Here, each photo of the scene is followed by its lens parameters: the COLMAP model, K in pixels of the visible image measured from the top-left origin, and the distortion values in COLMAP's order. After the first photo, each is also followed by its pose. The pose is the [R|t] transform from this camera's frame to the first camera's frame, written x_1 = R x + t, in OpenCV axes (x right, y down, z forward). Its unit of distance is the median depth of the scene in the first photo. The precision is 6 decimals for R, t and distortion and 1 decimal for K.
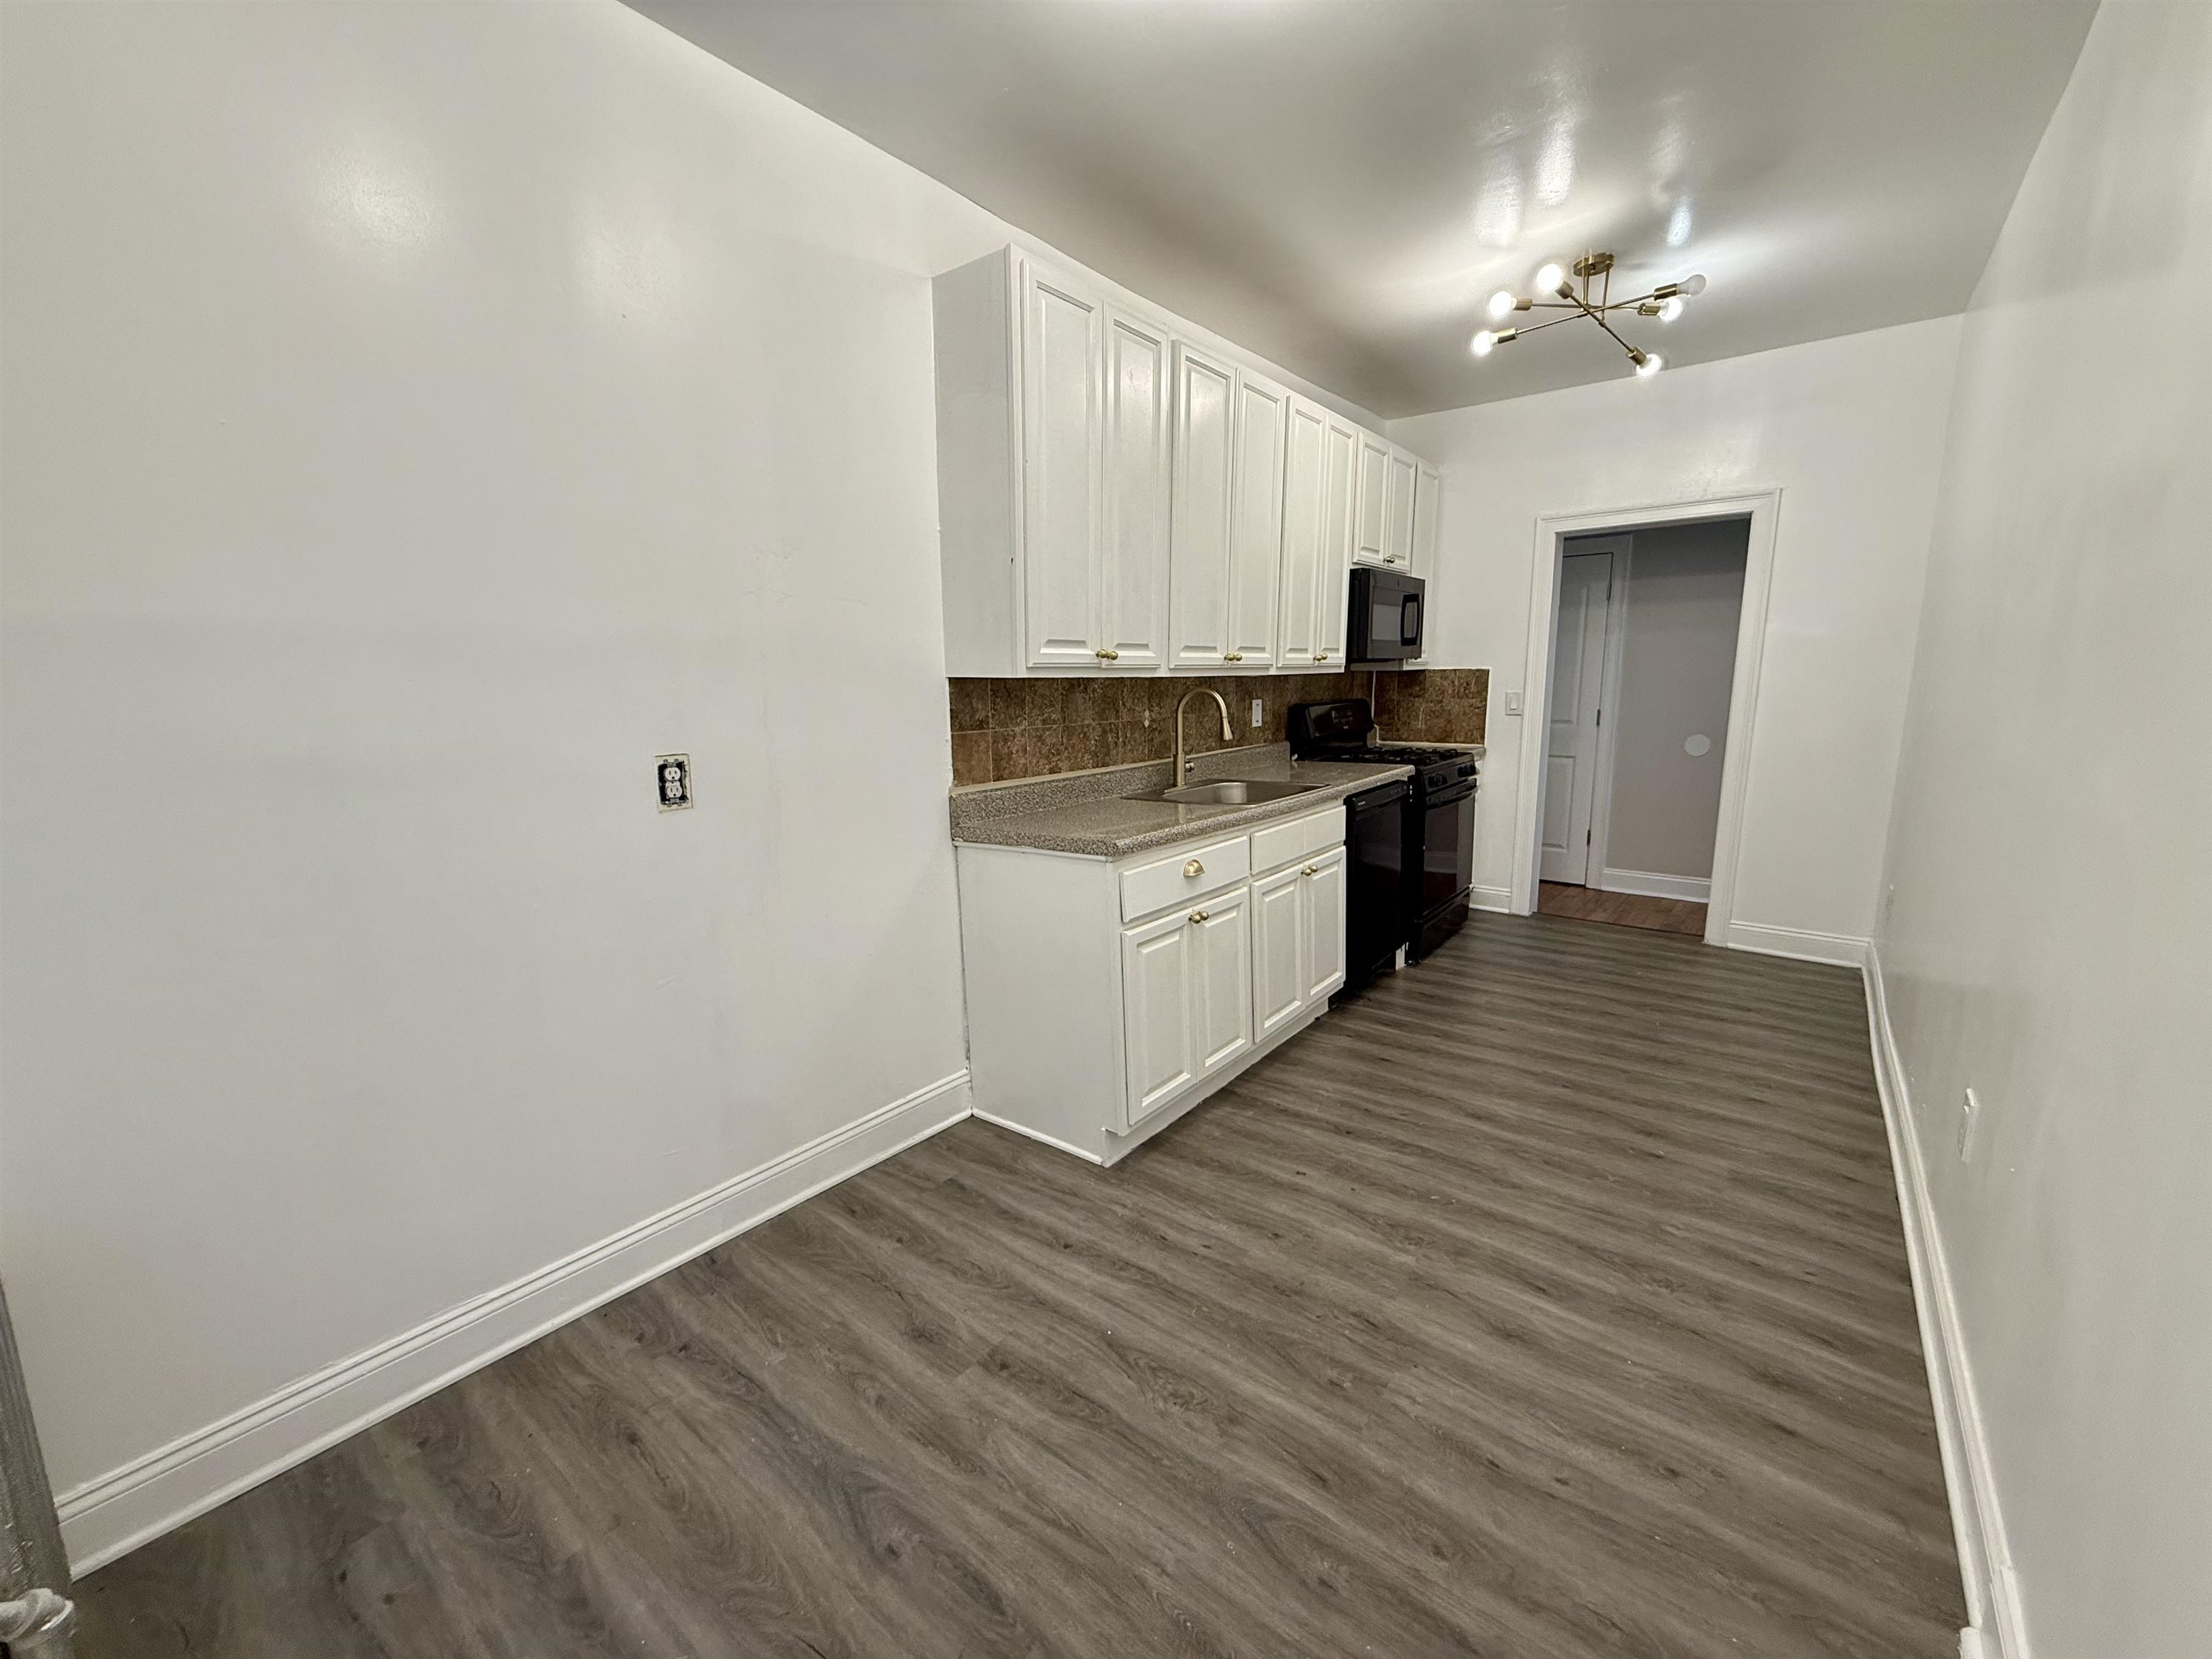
lens RADIAL K [[876.8, 0, 1100.0], [0, 876.8, 827.1], [0, 0, 1]] dist [-0.000284, -0.000111]
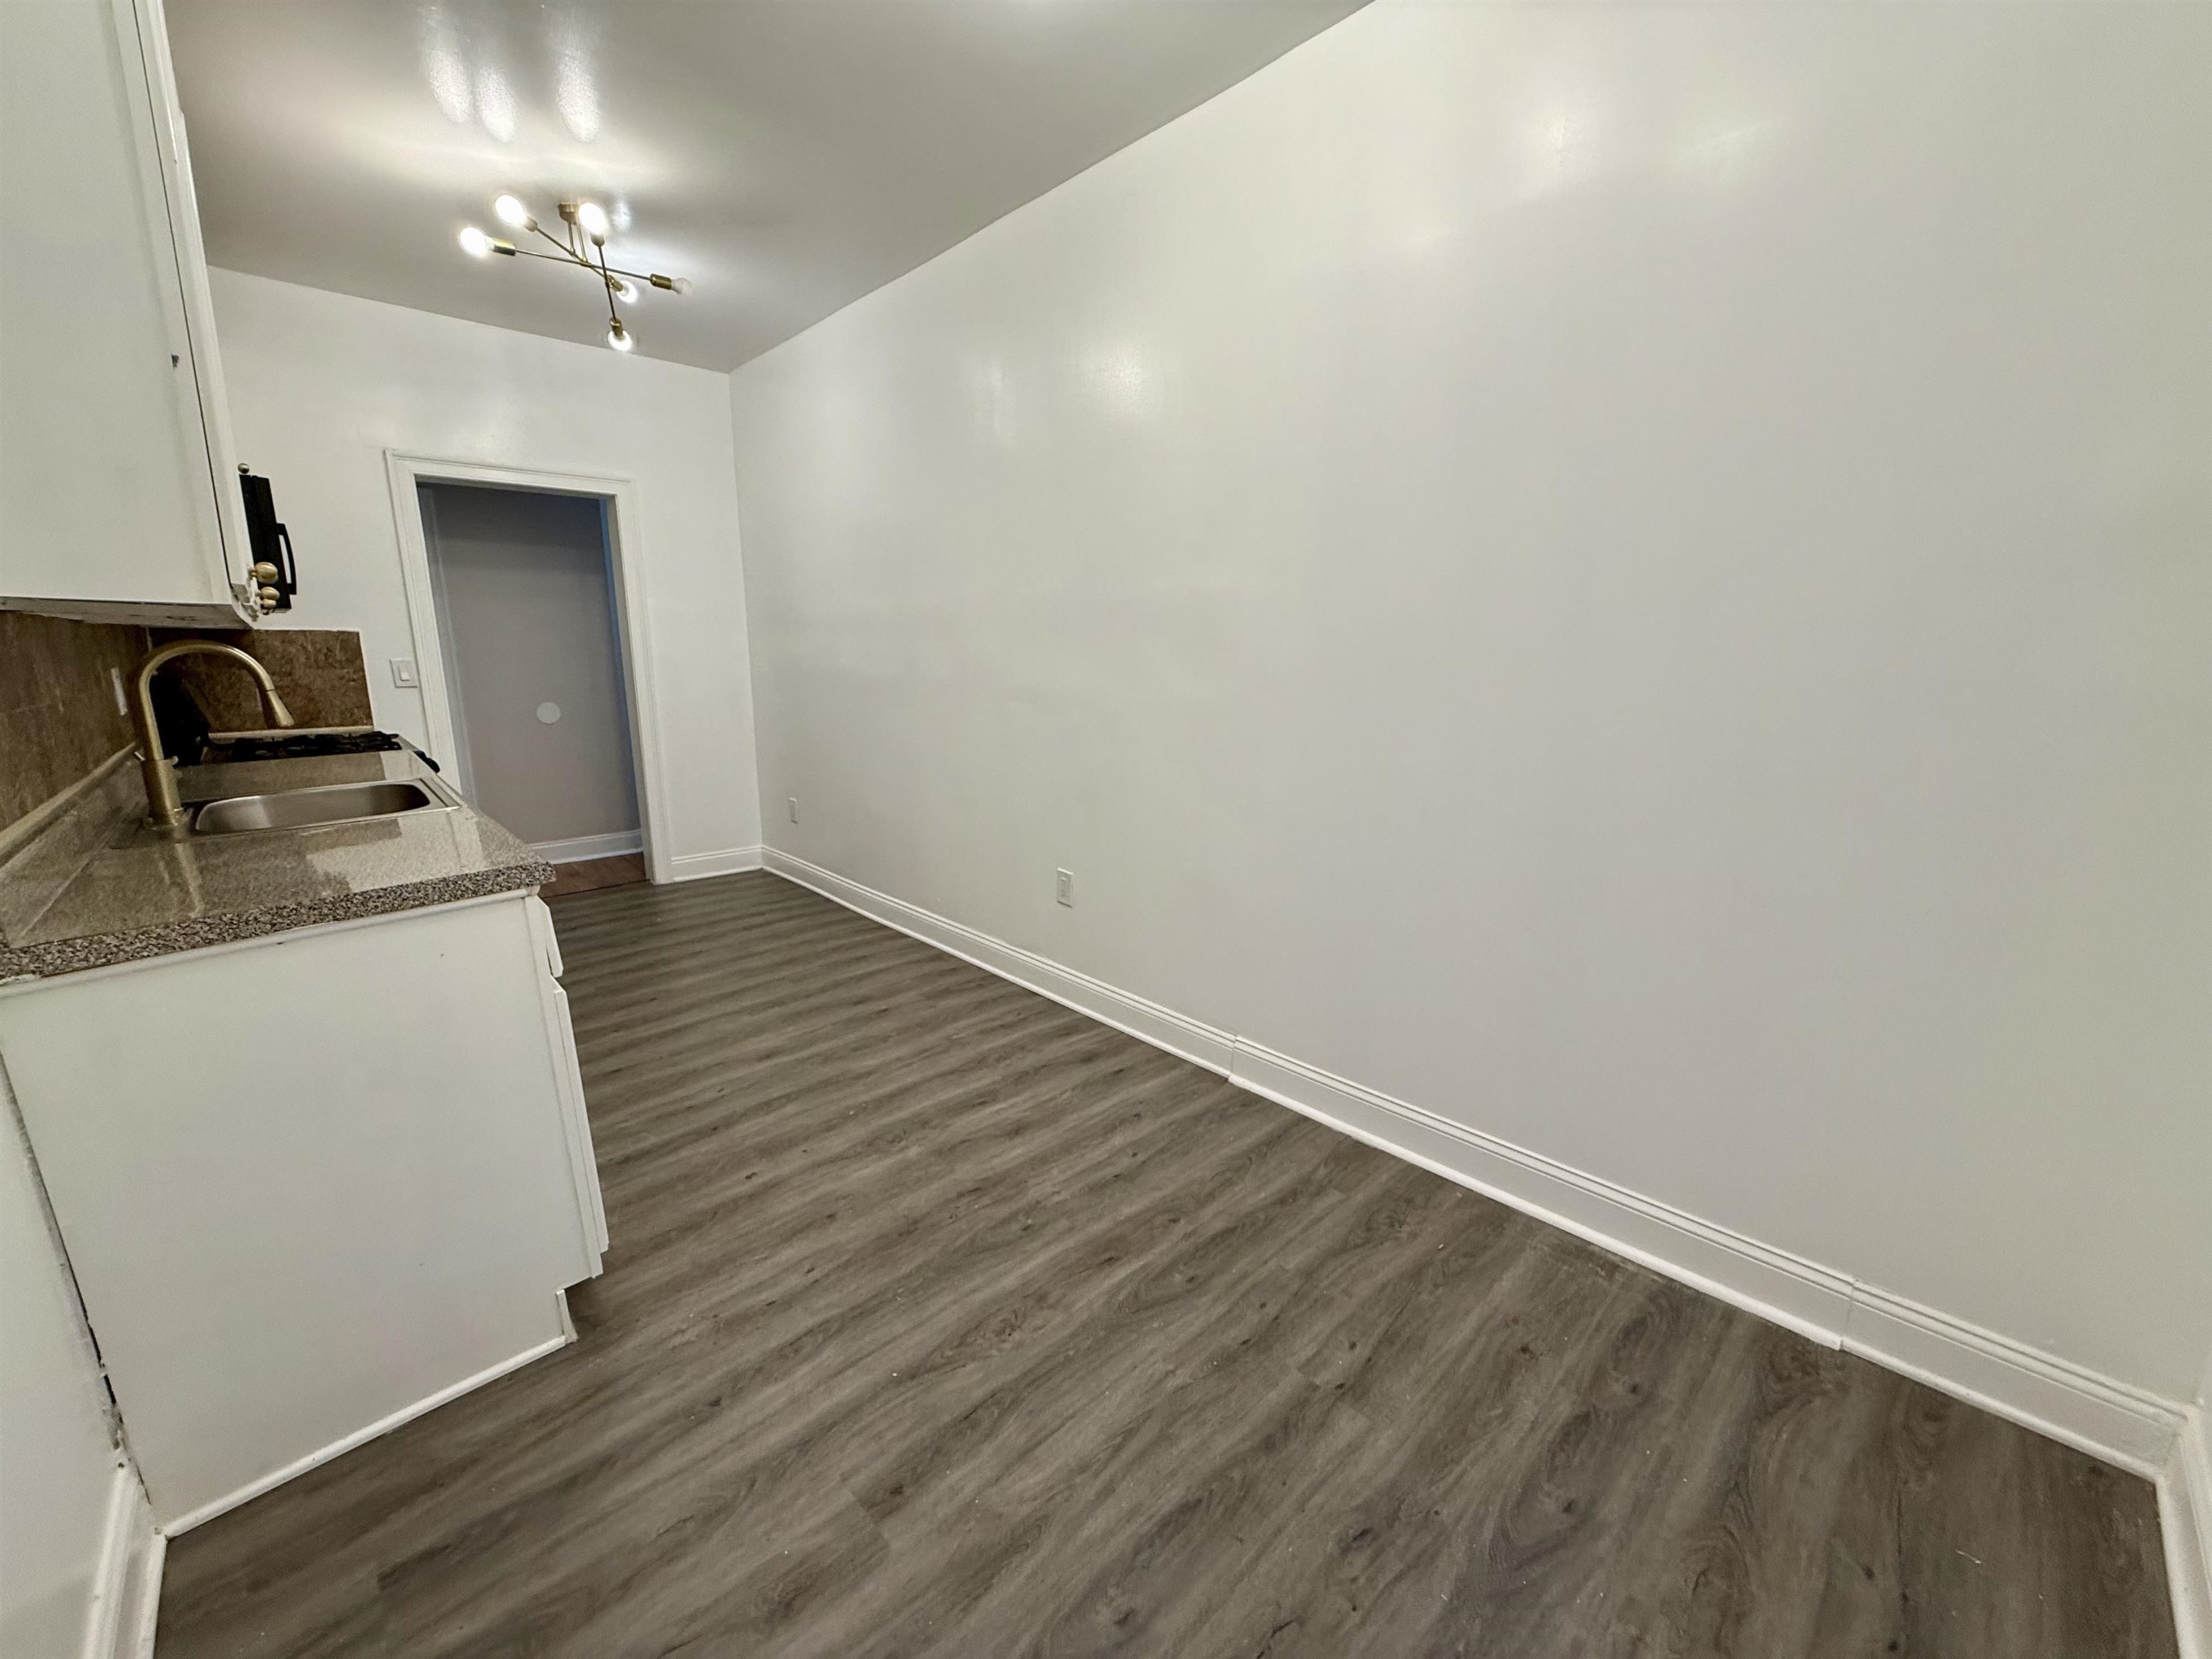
lens RADIAL K [[876.8, 0, 1100.0], [0, 876.8, 827.1], [0, 0, 1]] dist [-0.000284, -0.000111]
pose [[0.145174, -0.185050, 0.971947, -0.662171], [0.165325, 0.973080, 0.160572, -0.053983], [-0.975496, 0.137376, 0.171859, 0.543607]]
